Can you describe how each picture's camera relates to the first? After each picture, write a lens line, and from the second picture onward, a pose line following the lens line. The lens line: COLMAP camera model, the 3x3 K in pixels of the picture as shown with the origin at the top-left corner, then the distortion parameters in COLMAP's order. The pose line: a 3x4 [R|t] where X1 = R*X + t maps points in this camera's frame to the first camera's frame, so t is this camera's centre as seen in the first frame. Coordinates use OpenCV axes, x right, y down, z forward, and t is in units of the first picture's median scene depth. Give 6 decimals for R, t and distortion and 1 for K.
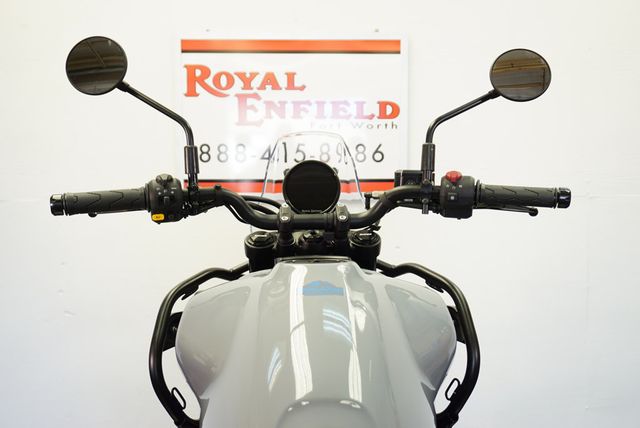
lens RADIAL K [[602.3, 0, 317.0], [0, 602.3, 216.1], [0, 0, 1]] dist [0.011559, 0.000000]
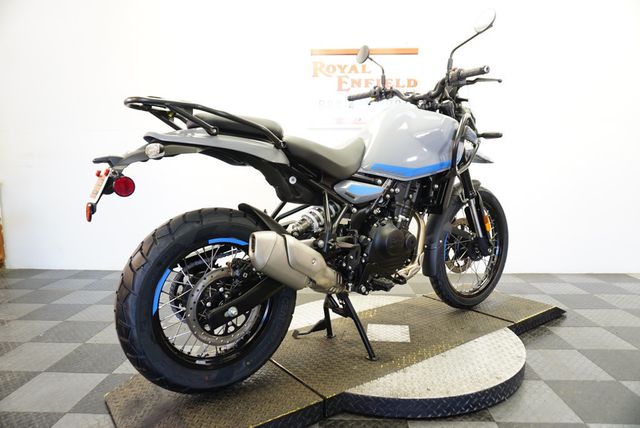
lens RADIAL K [[427.4, 0, 323.1], [0, 427.4, 210.9], [0, 0, 1]] dist [-0.040000, 0.032678]
pose [[0.997659, 0.008441, -0.067861, -0.079564], [-0.006311, 0.999482, 0.031549, 0.213308], [0.068092, -0.031047, 0.997196, -0.463468]]
